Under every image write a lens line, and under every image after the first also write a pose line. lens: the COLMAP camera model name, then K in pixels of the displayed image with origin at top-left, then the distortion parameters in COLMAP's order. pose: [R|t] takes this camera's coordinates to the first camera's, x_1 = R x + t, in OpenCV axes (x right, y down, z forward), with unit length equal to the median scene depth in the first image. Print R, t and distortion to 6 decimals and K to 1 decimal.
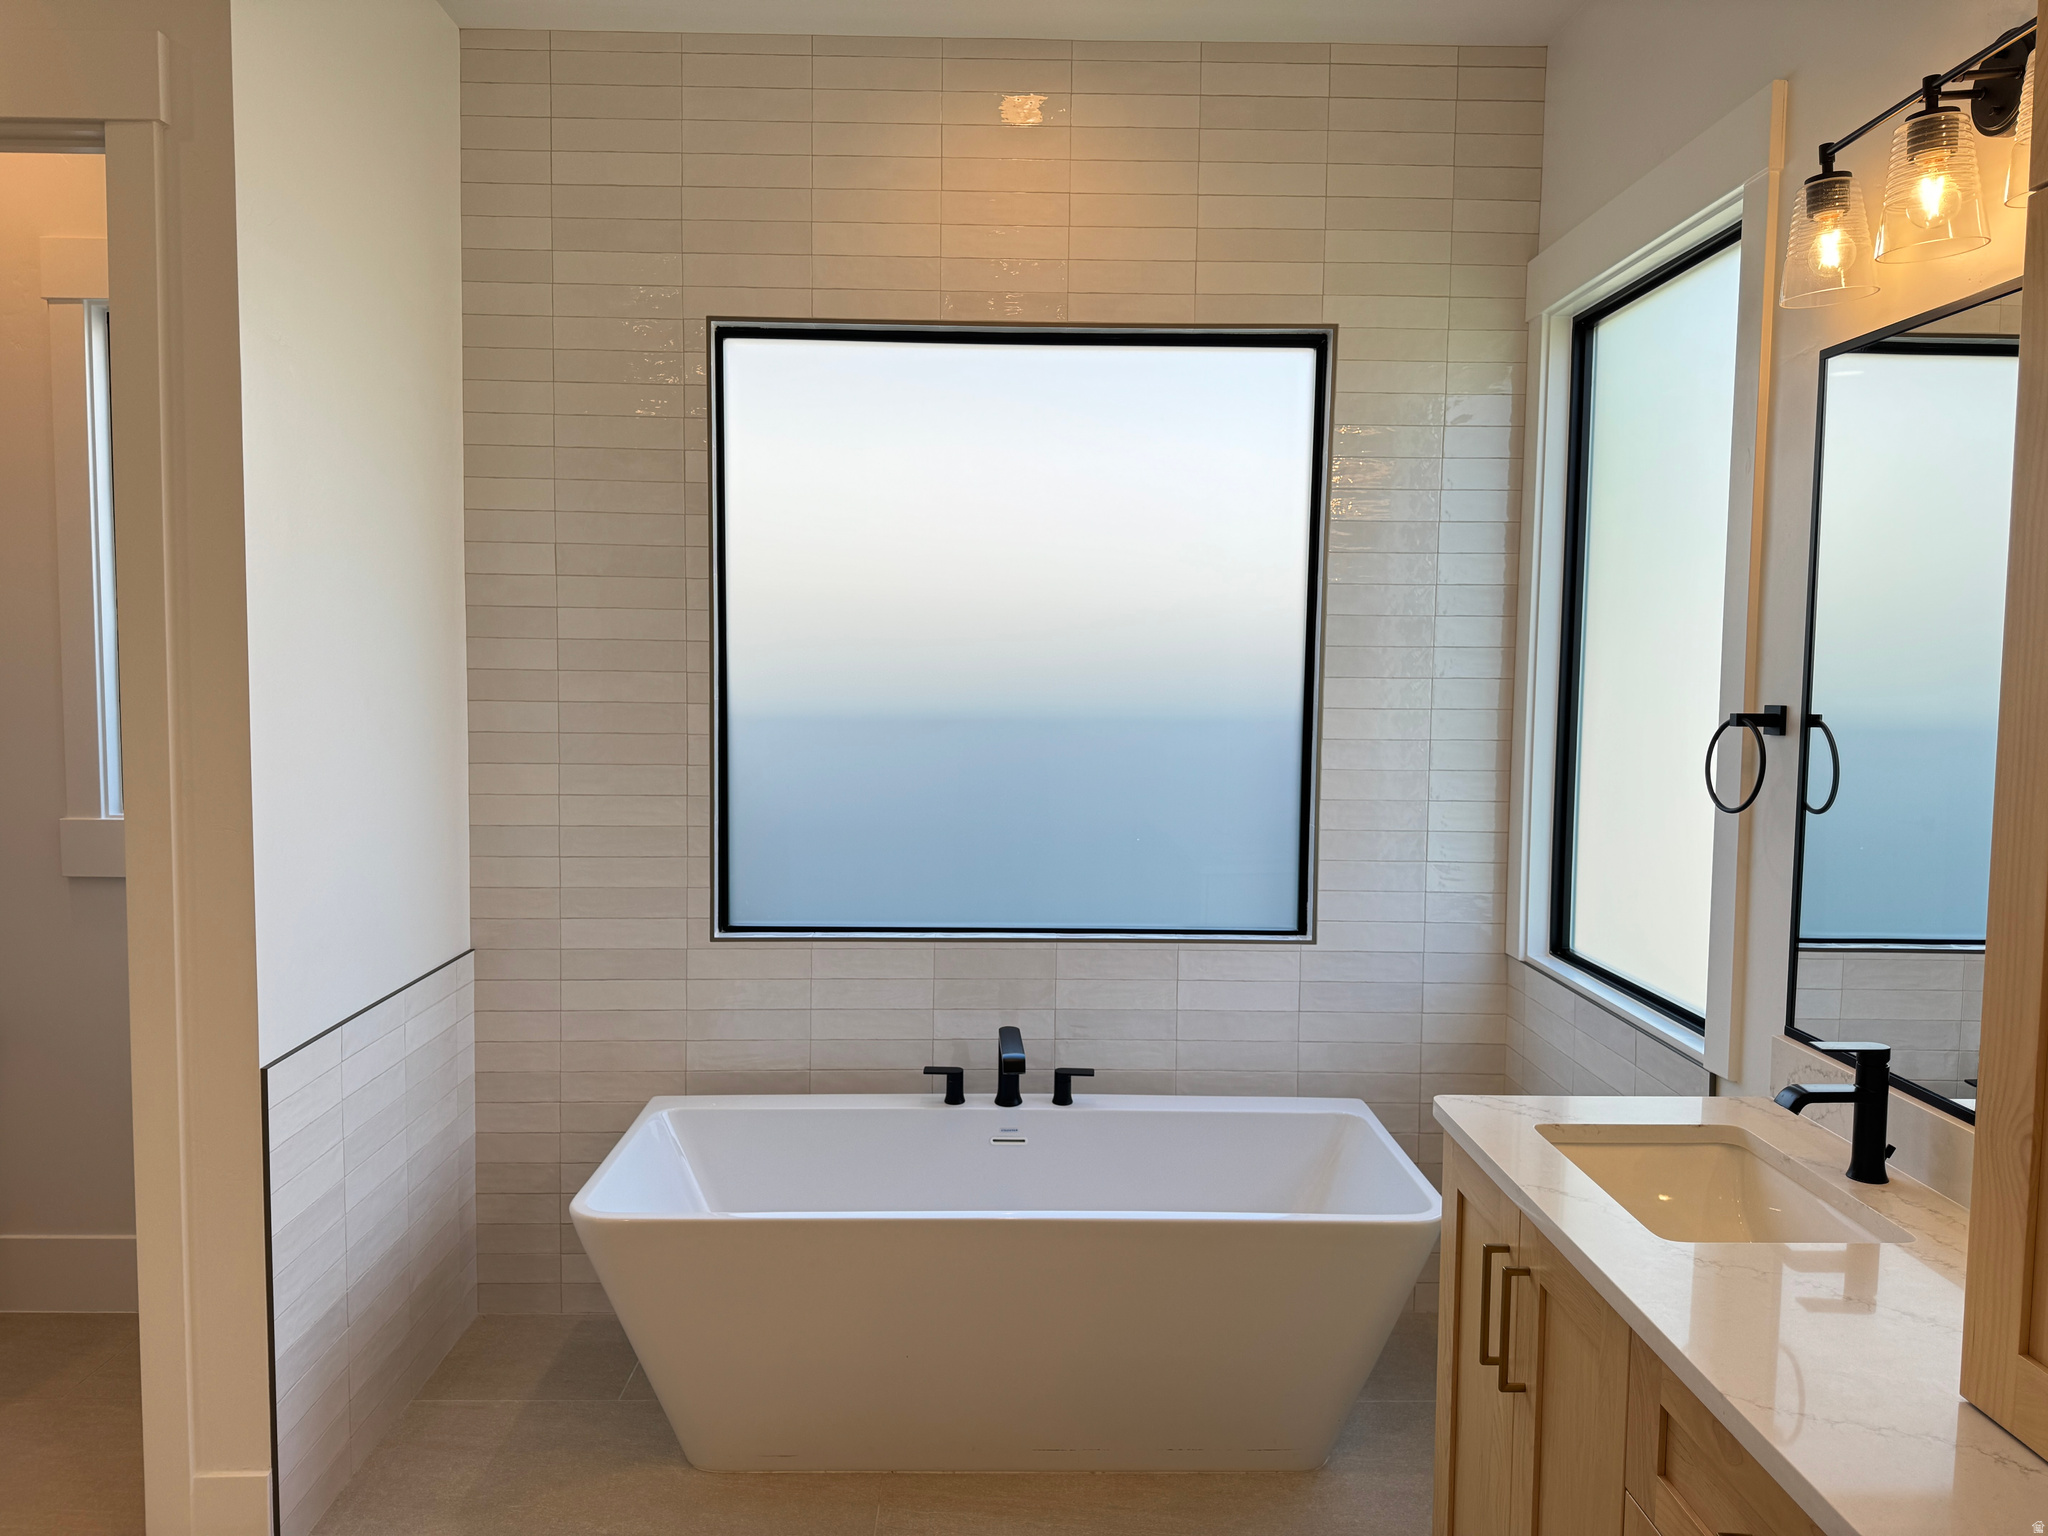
lens RADIAL K [[1415.9, 0, 1026.0], [0, 1415.9, 772.0], [0, 0, 1]] dist [0.052030, -0.047644]
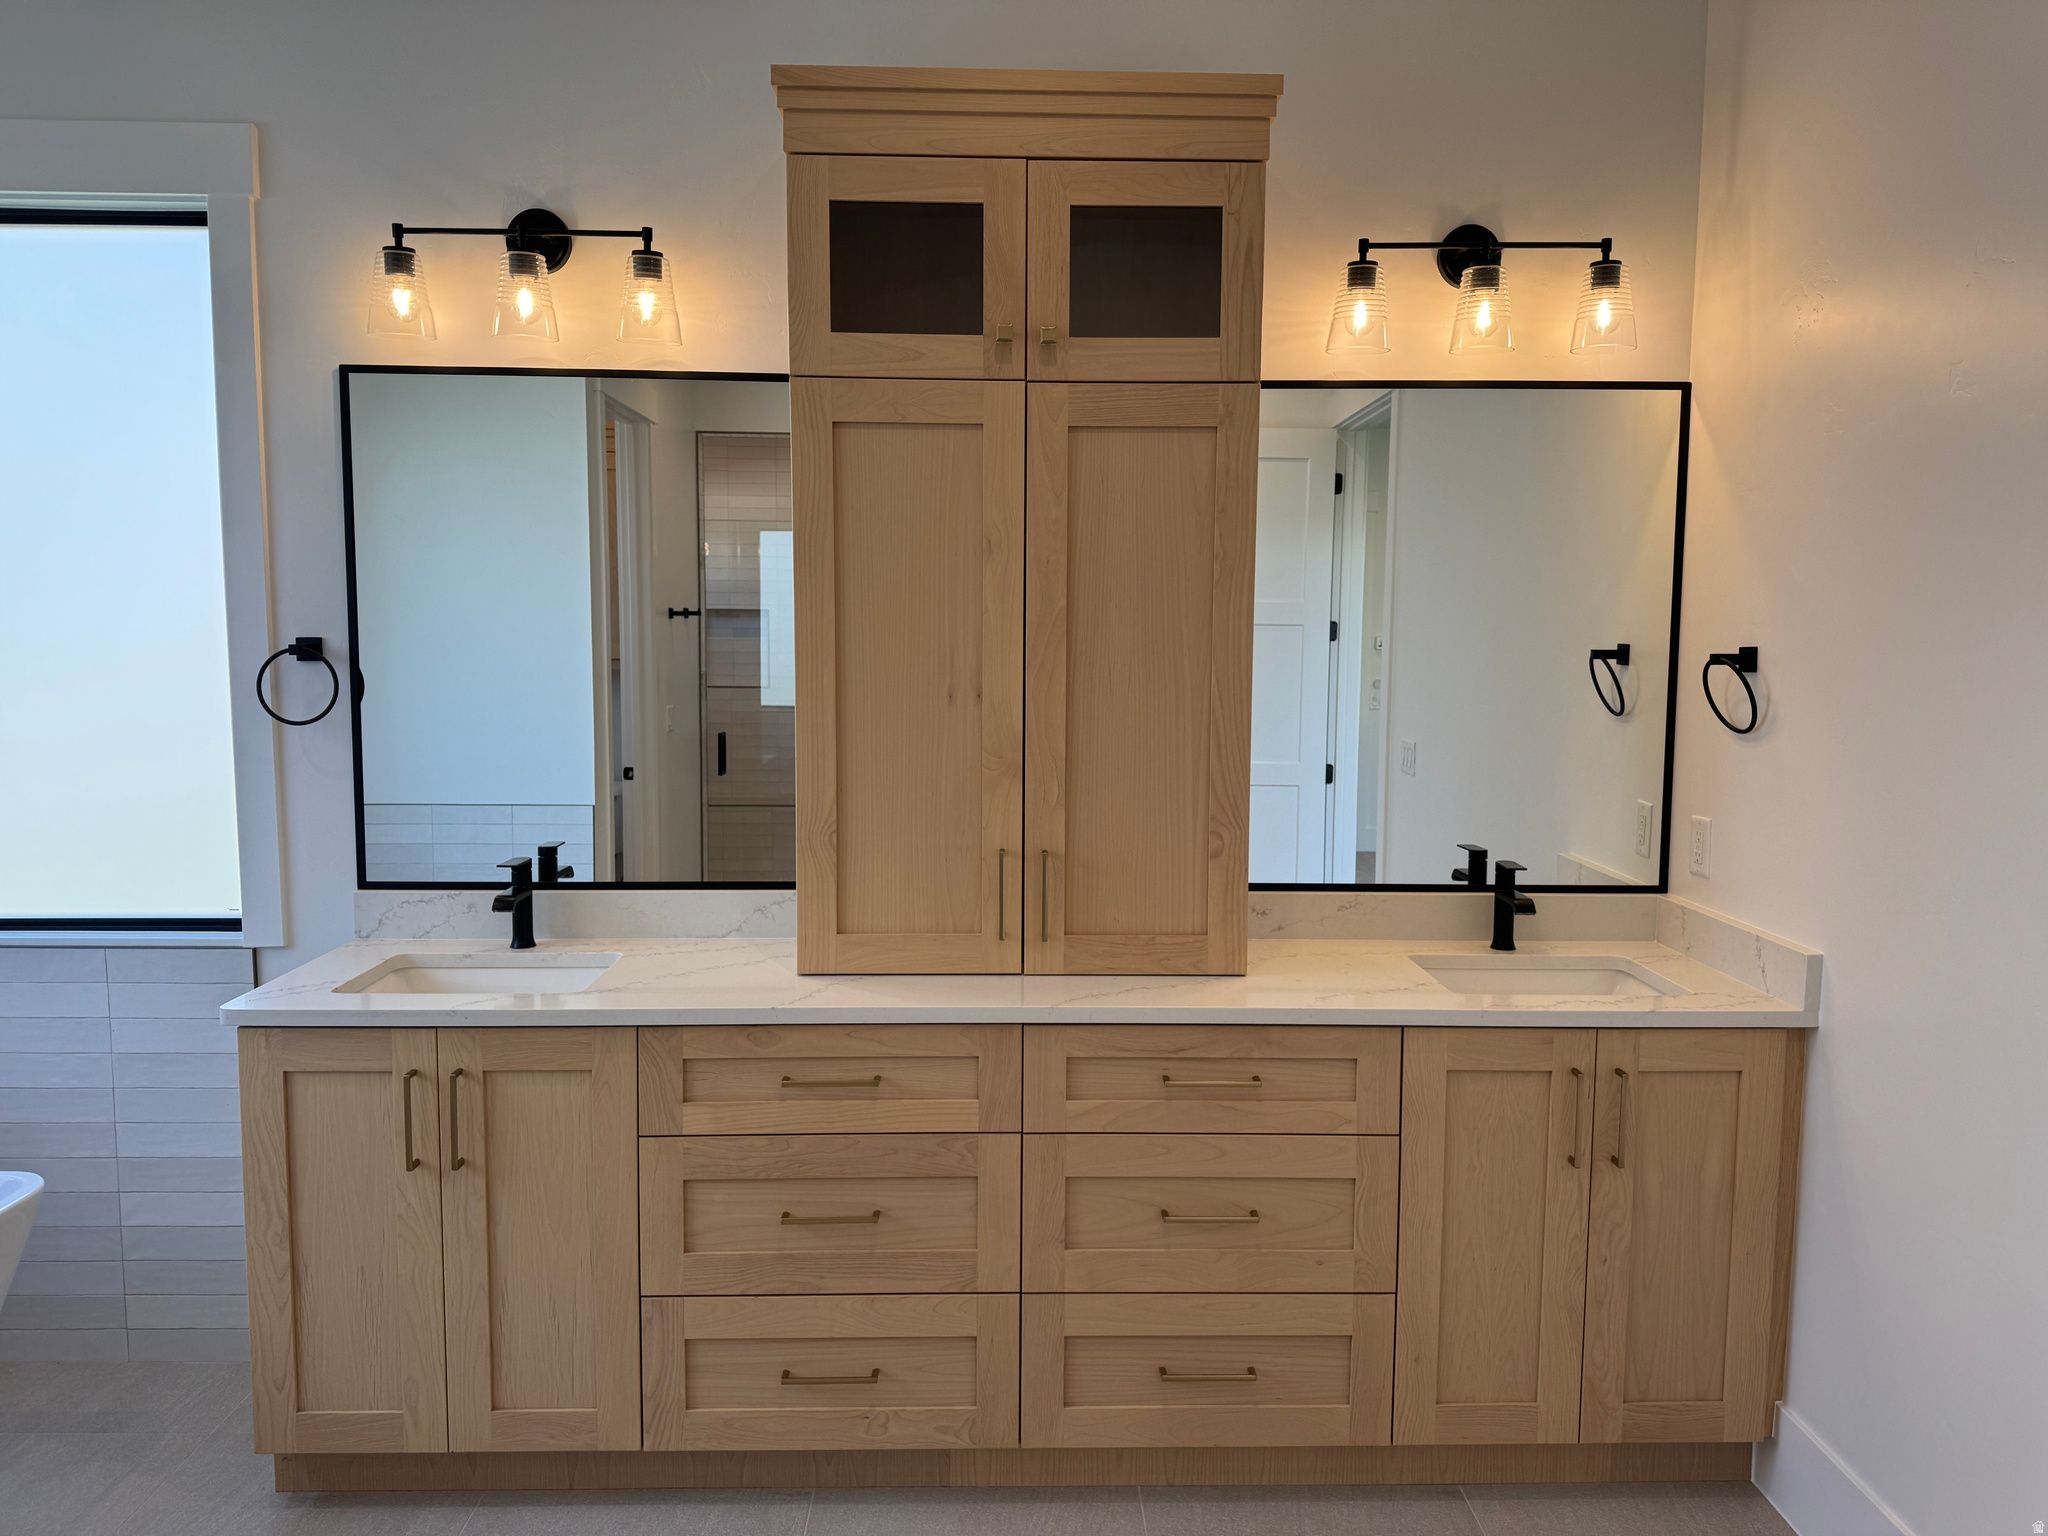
lens RADIAL K [[1415.9, 0, 1020.0], [0, 1415.9, 757.9], [0, 0, 1]] dist [0.052030, -0.047644]
pose [[-0.005615, -0.097798, 0.995190, -0.517972], [0.074152, 0.992425, 0.097945, -0.012645], [-0.997231, 0.074345, 0.001680, 0.263860]]
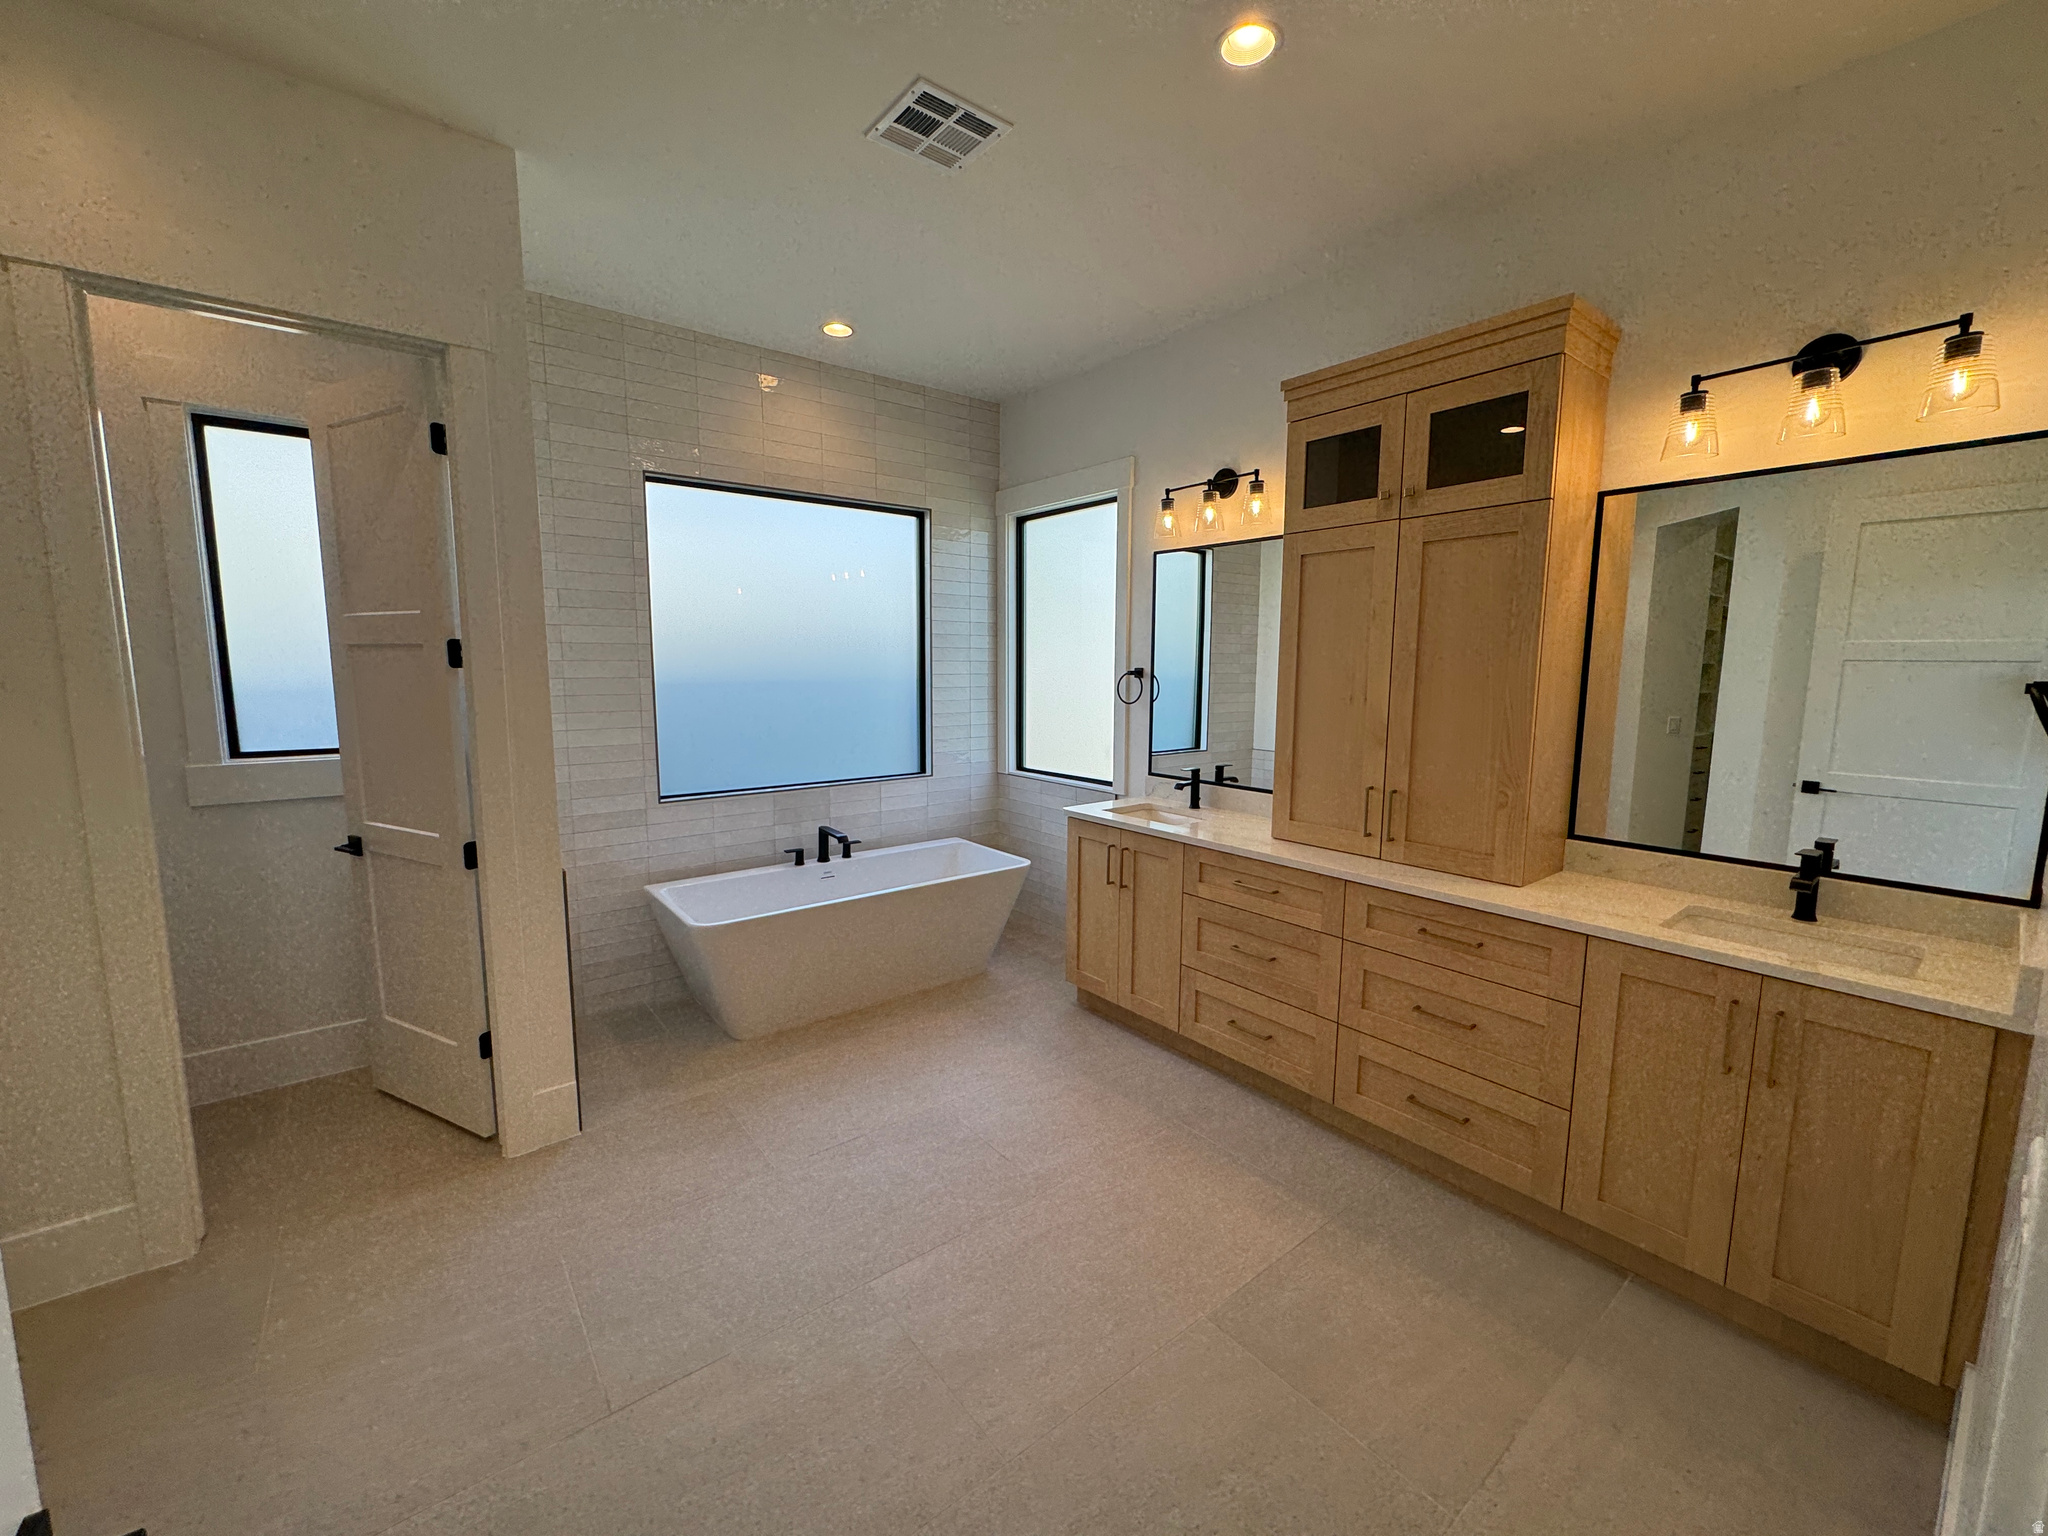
lens RADIAL K [[822.5, 0, 1004.0], [0, 822.5, 761.3], [0, 0, 1]] dist [-0.006804, 0.001878]
pose [[0.806893, -0.077908, 0.585537, -0.507735], [0.051702, 0.996775, 0.061377, 0.020500], [-0.588431, -0.019251, 0.808318, -0.161614]]
